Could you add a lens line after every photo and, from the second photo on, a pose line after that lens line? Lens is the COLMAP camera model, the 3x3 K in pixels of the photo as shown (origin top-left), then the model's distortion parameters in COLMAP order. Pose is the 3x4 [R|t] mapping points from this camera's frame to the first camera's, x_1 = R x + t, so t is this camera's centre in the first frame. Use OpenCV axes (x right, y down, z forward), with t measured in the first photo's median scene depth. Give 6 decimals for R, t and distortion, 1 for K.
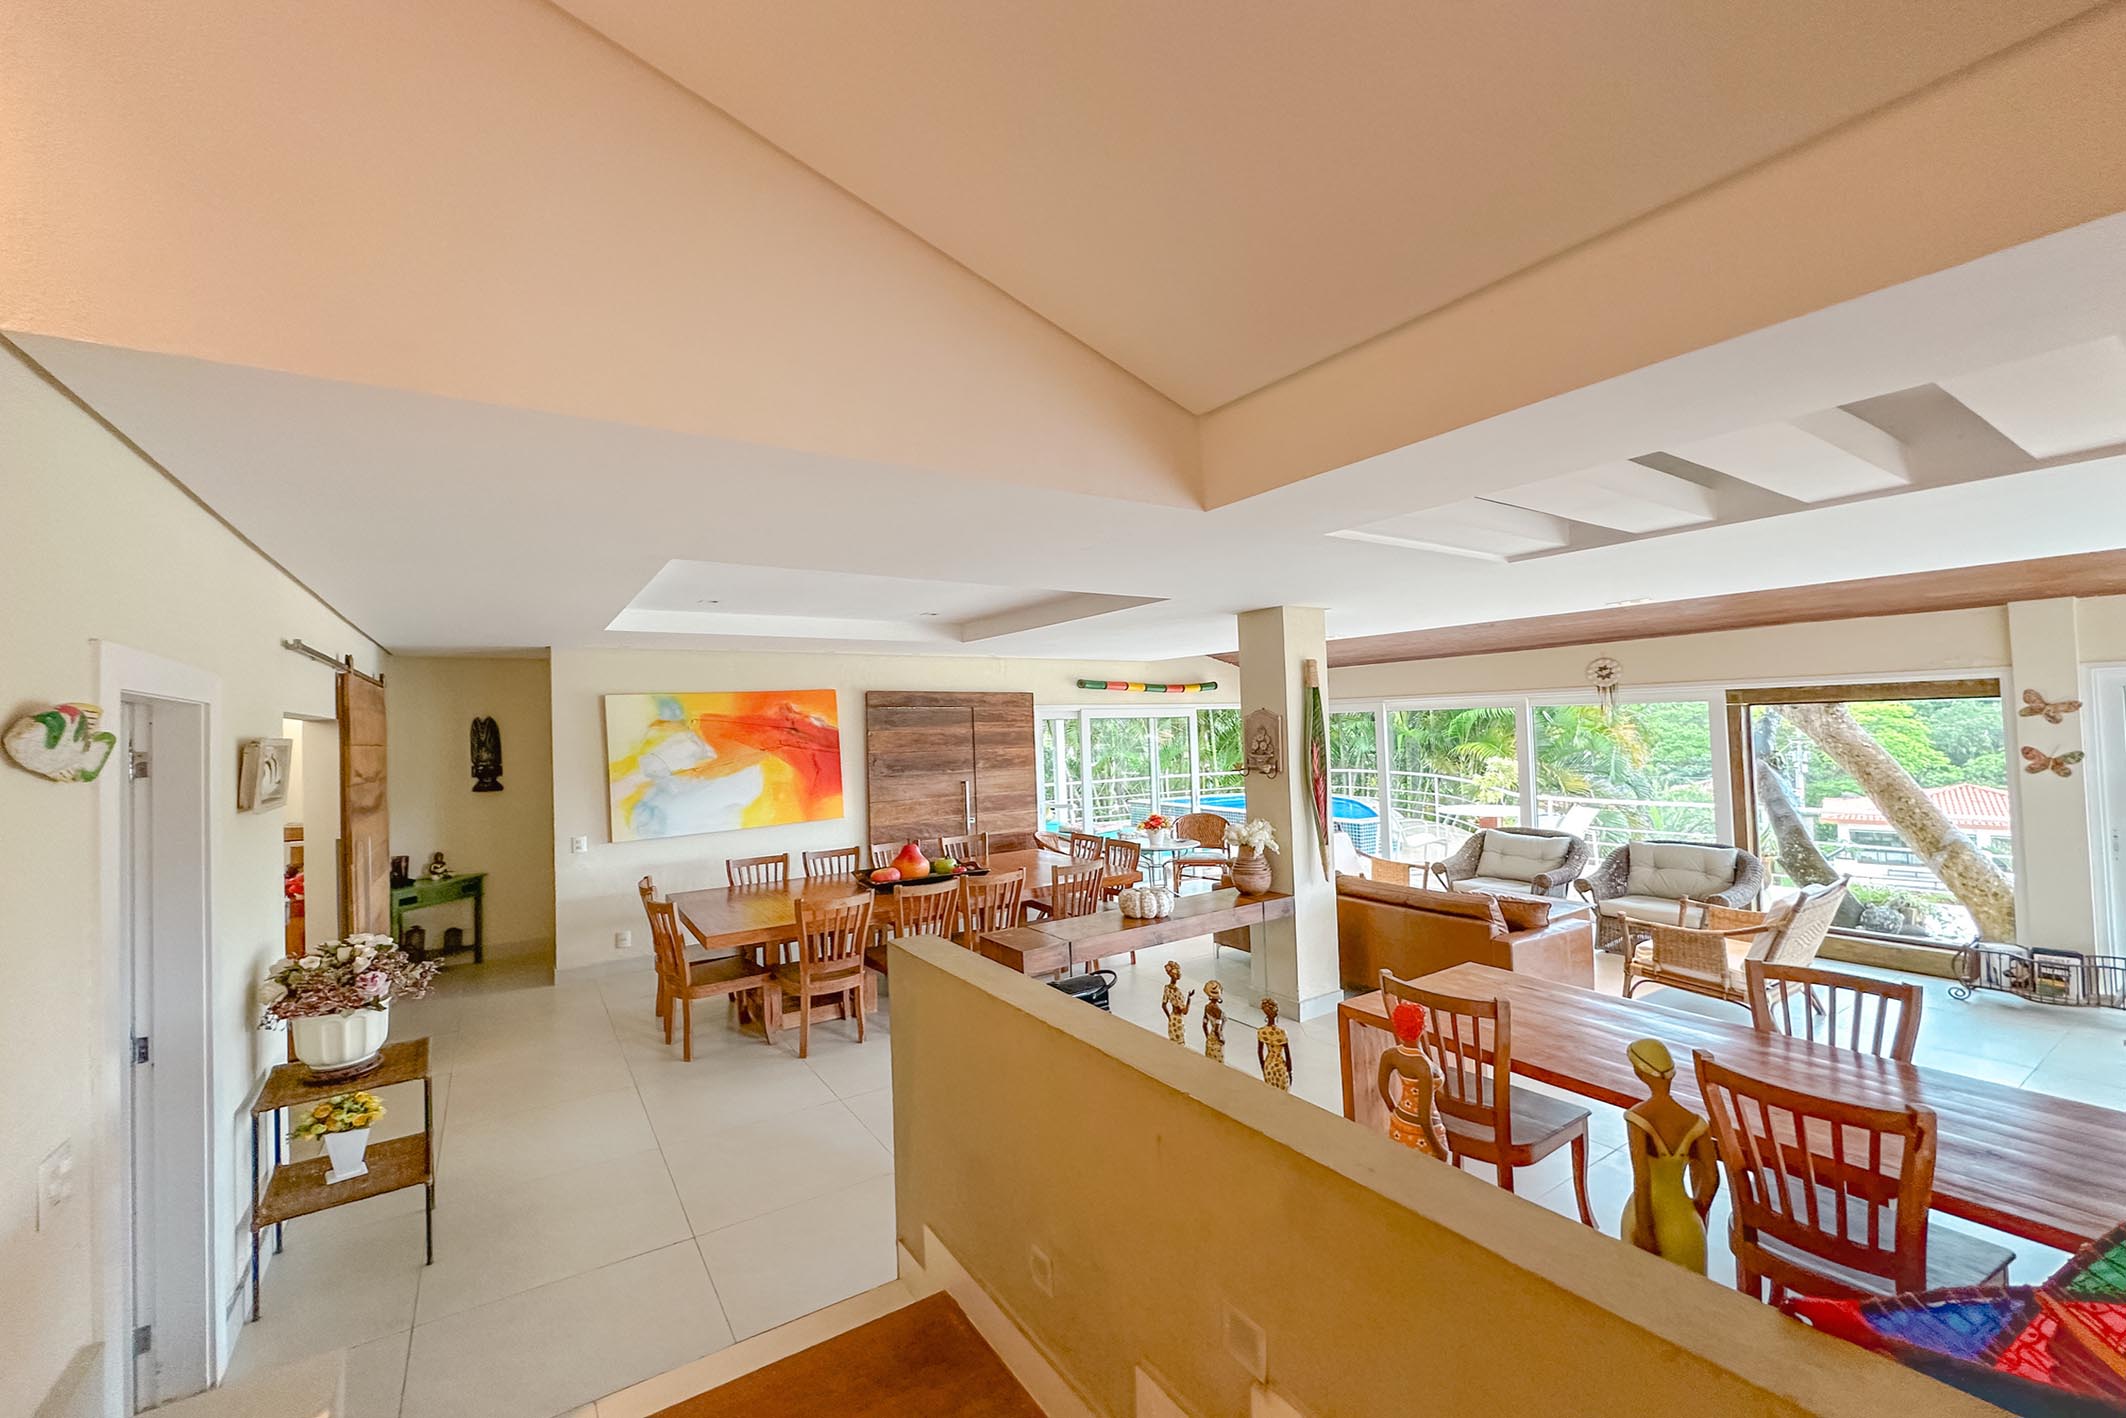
lens RADIAL K [[853.1, 0, 1059.0], [0, 853.1, 694.4], [0, 0, 1]] dist [-0.001661, -0.000153]
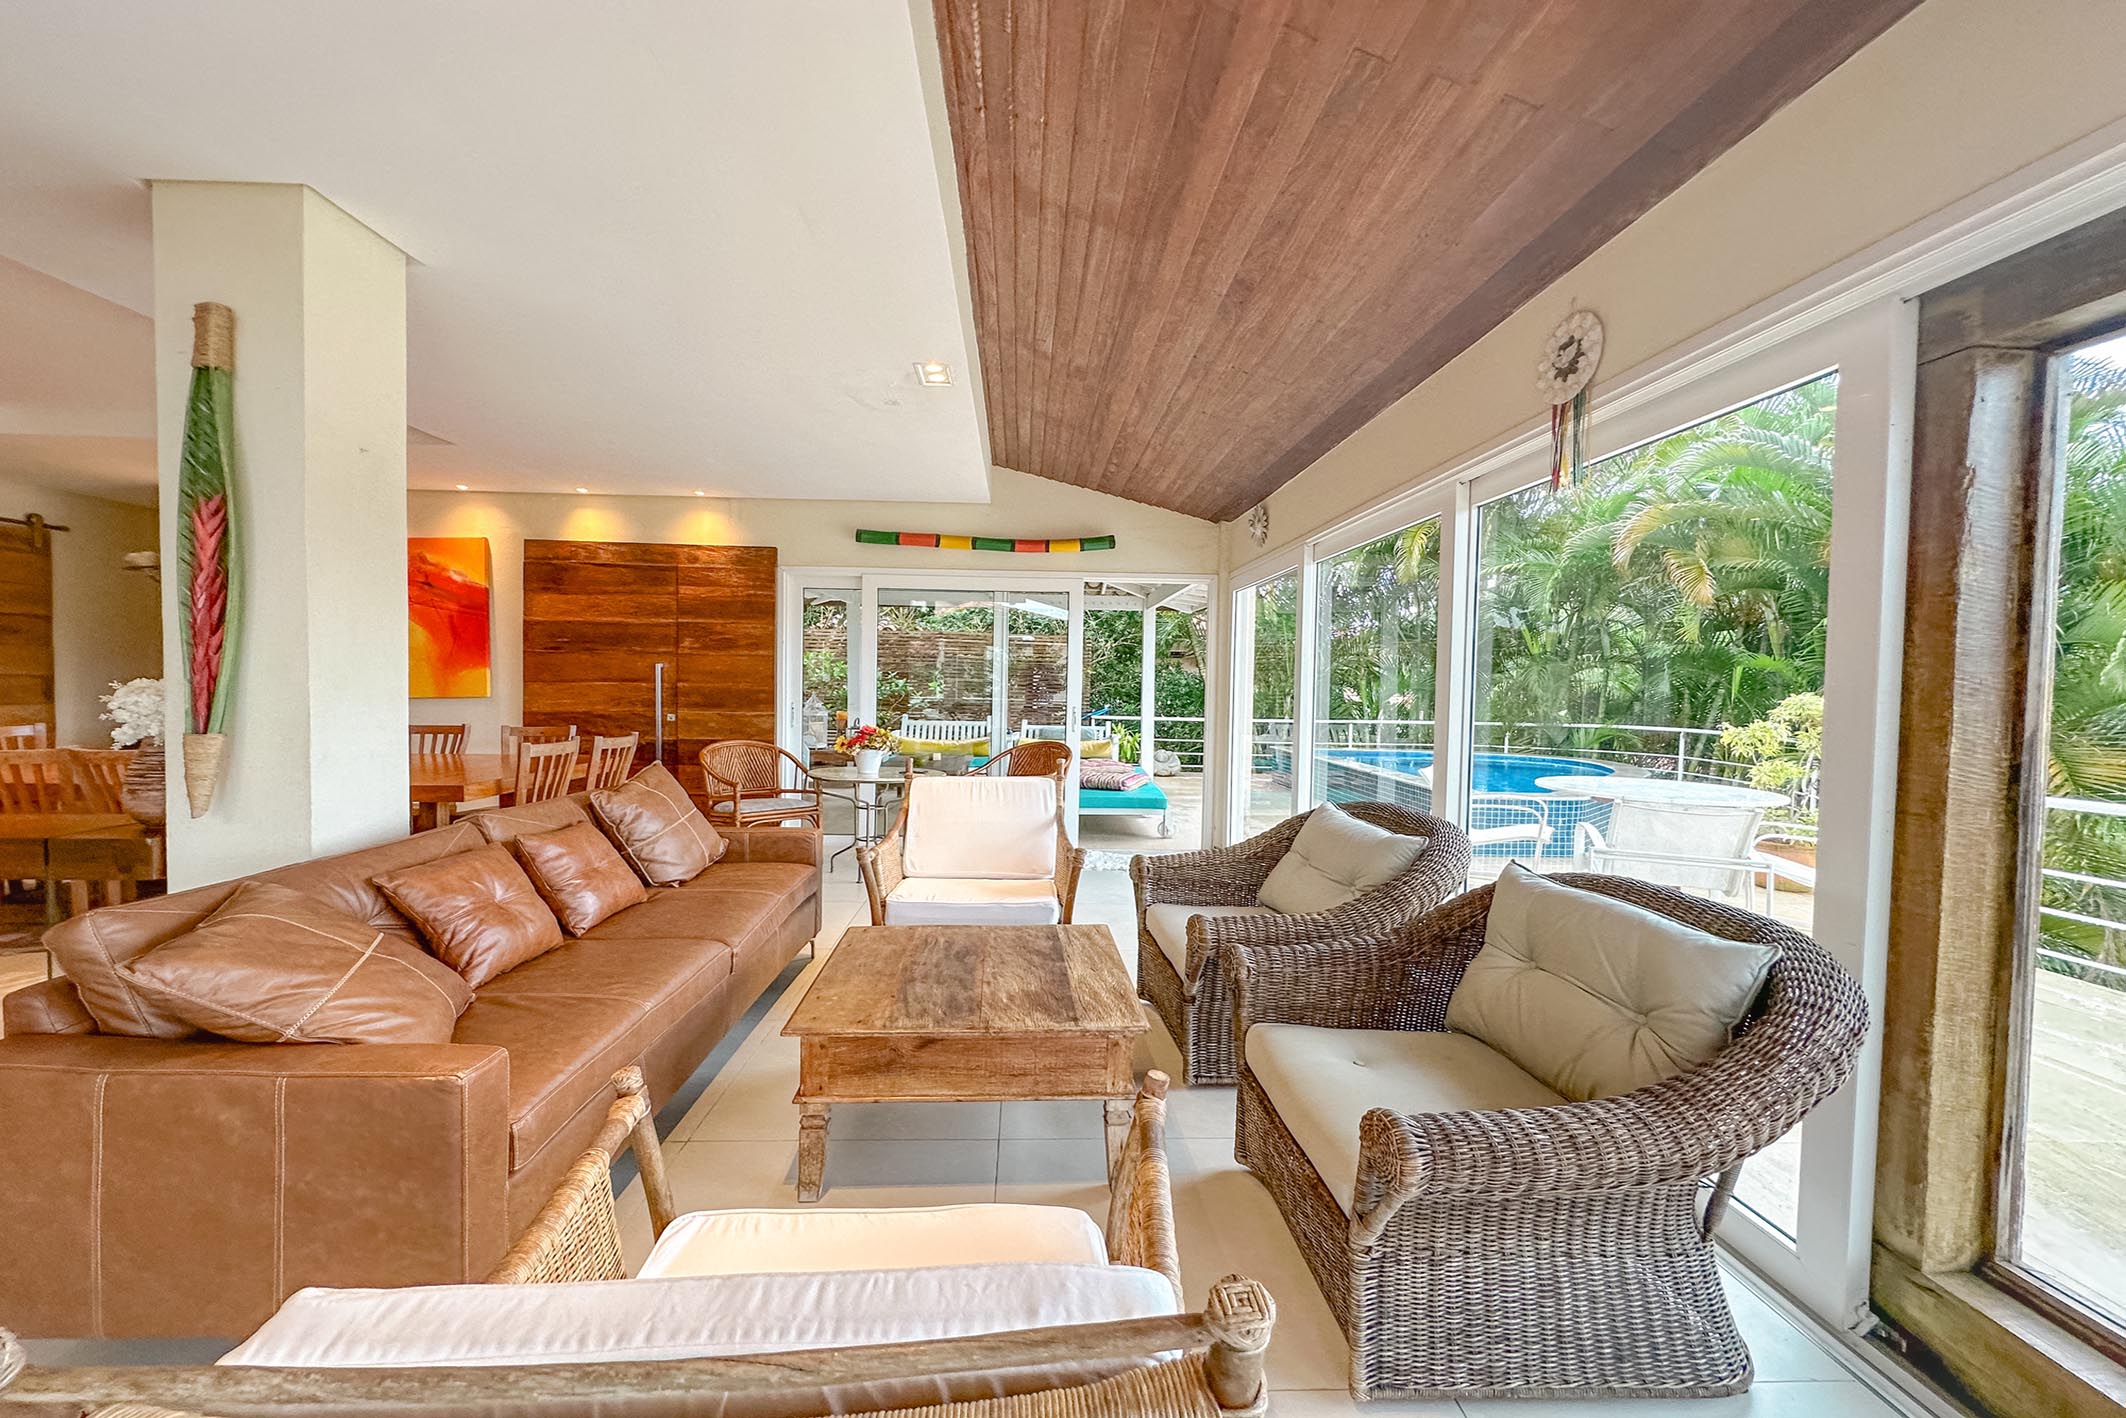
lens RADIAL K [[853.1, 0, 1062.0], [0, 853.1, 708.9], [0, 0, 1]] dist [-0.001661, -0.000153]
pose [[0.862045, 0.054233, -0.503922, 0.641831], [-0.019153, 0.997034, 0.074537, 0.088563], [0.506470, -0.054603, 0.860527, 0.604182]]
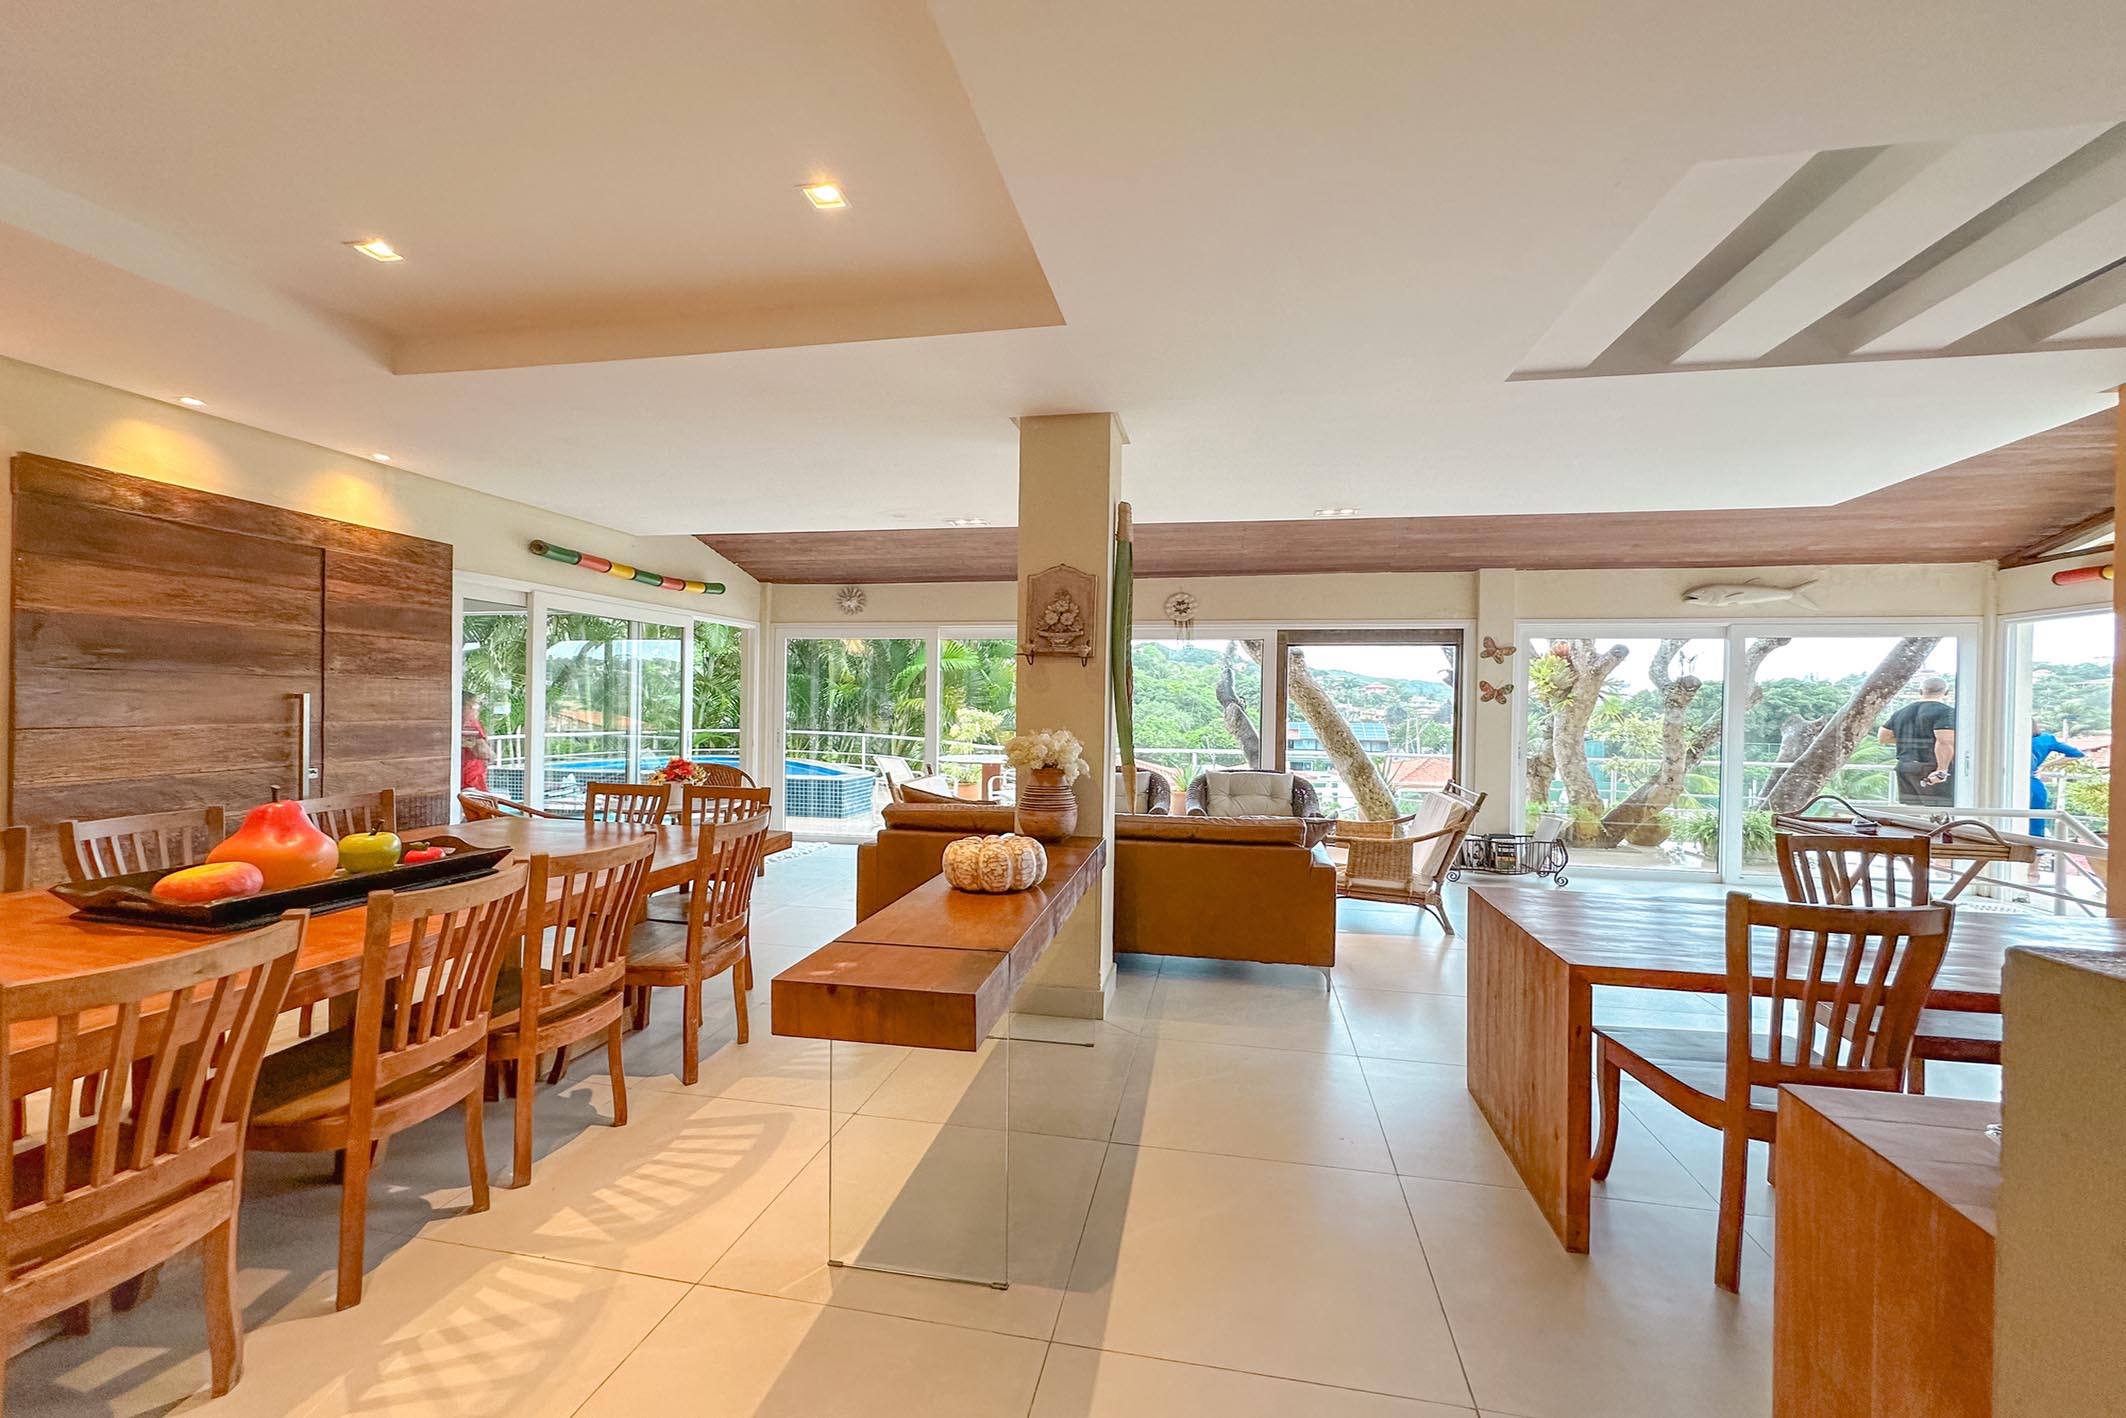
lens RADIAL K [[853.1, 0, 1060.8], [0, 853.1, 701.0], [0, 0, 1]] dist [-0.001661, -0.000153]
pose [[0.701965, 0.037577, 0.711220, -0.170822], [-0.057478, 0.998339, 0.003983, 0.088811], [-0.709889, -0.043675, 0.702958, 0.388482]]
